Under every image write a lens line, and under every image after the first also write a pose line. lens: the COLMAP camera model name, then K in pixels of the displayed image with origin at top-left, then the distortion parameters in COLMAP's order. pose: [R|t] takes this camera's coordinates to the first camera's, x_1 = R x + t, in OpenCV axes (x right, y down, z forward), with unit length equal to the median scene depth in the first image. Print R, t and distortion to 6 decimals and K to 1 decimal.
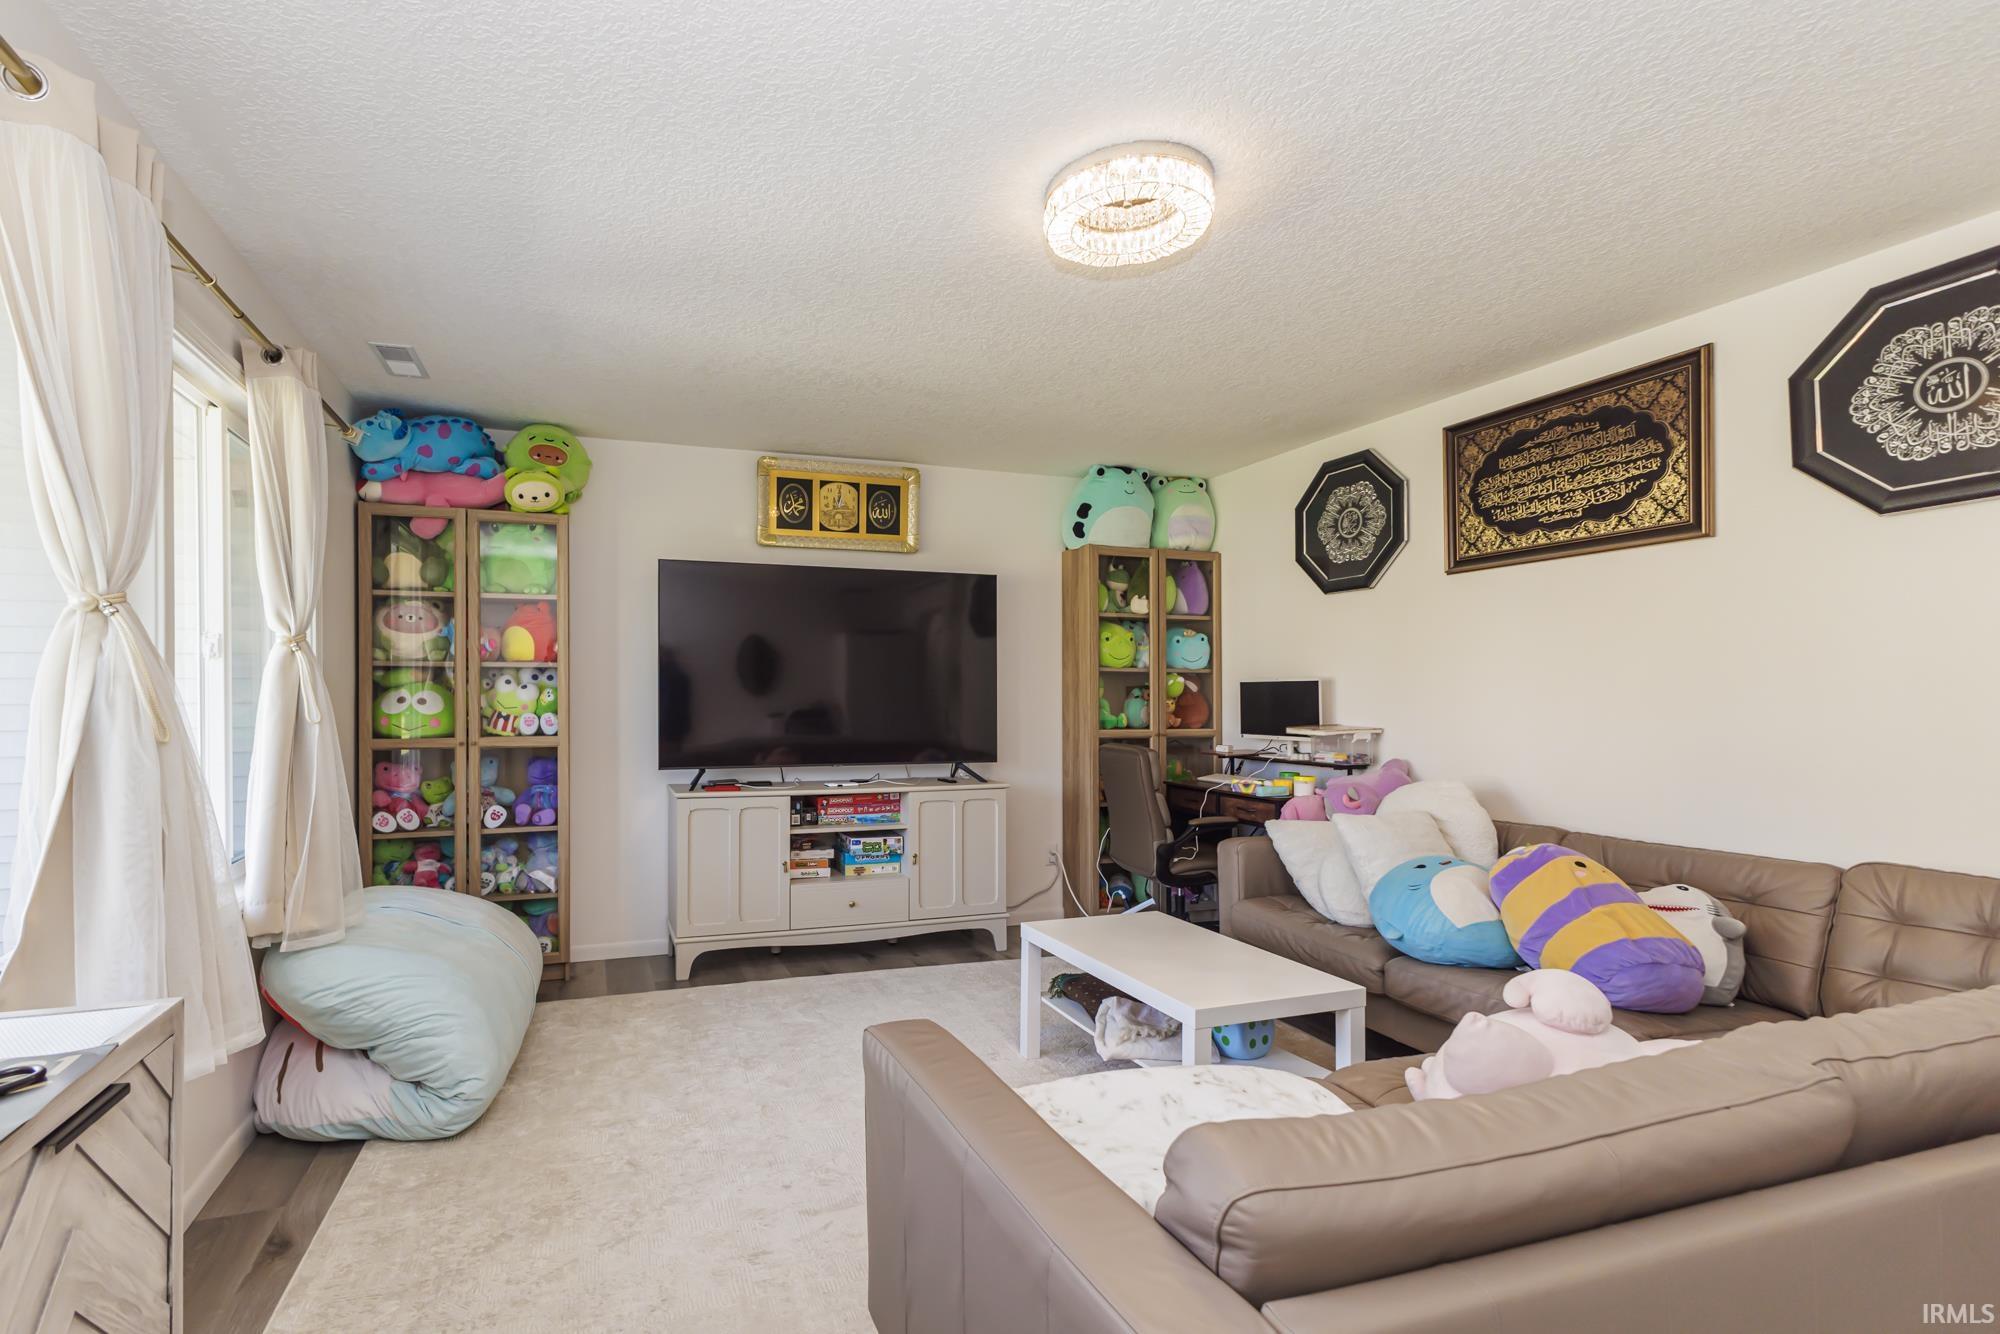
lens RADIAL K [[883.0, 0, 913.5], [0, 883.0, 688.9], [0, 0, 1]] dist [0.006641, -0.000613]
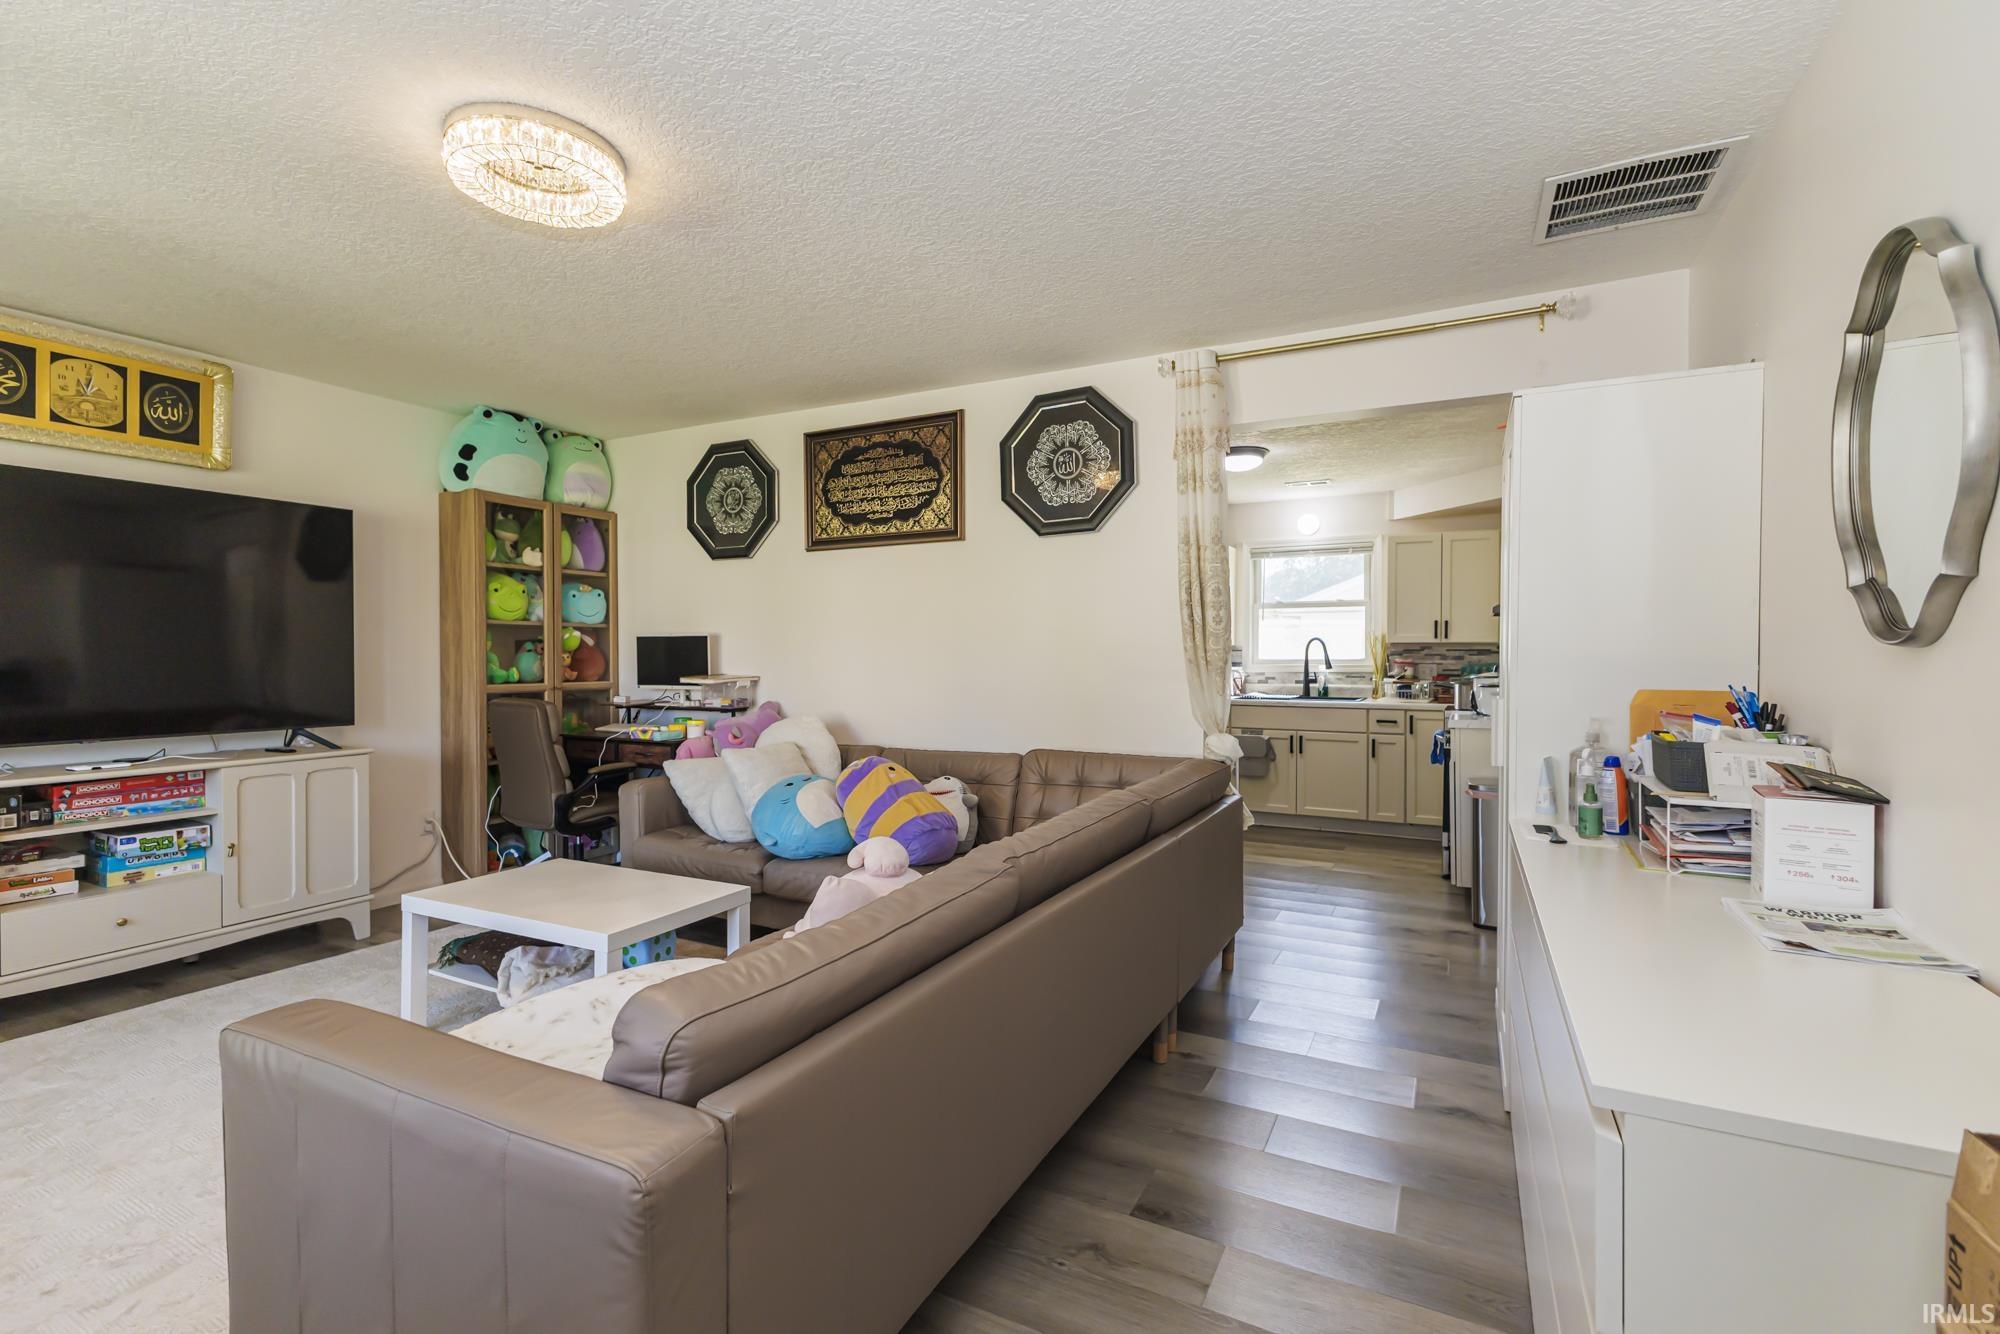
lens RADIAL K [[883.0, 0, 995.5], [0, 883.0, 653.7], [0, 0, 1]] dist [0.006641, -0.000613]
pose [[0.722232, -0.000509, 0.691651, -0.061872], [-0.002484, 0.999991, 0.003331, 0.009244], [-0.691646, -0.004124, 0.722224, -0.078712]]
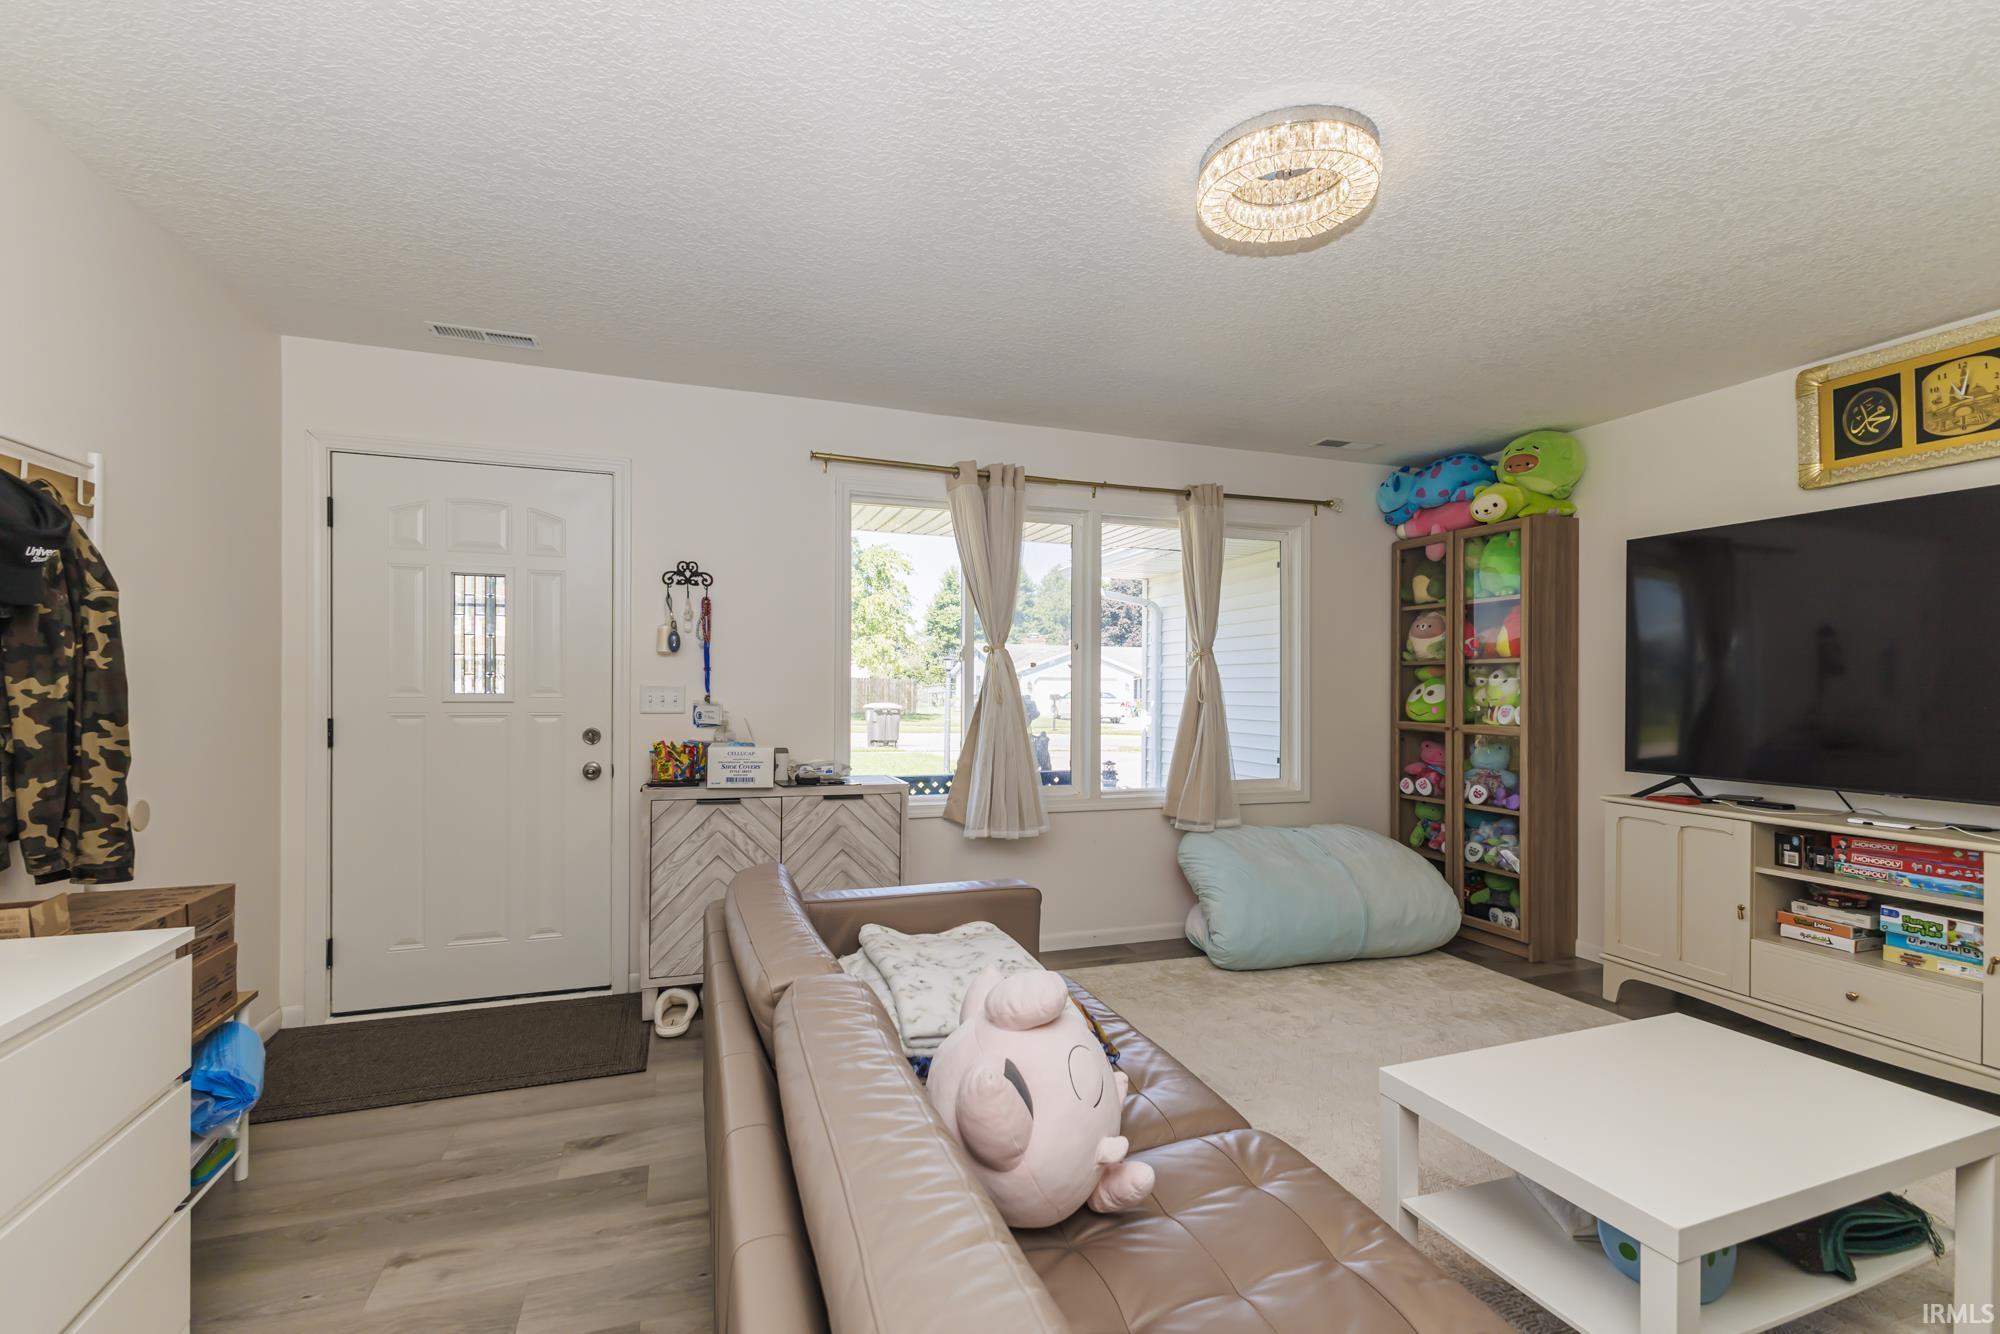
lens RADIAL K [[883.0, 0, 1011.1], [0, 883.0, 679.6], [0, 0, 1]] dist [0.006641, -0.000613]
pose [[0.048073, -0.006403, -0.998823, 0.651119], [-0.000401, 0.999979, -0.006430, 0.003553], [0.998844, 0.000710, 0.048069, 0.350999]]
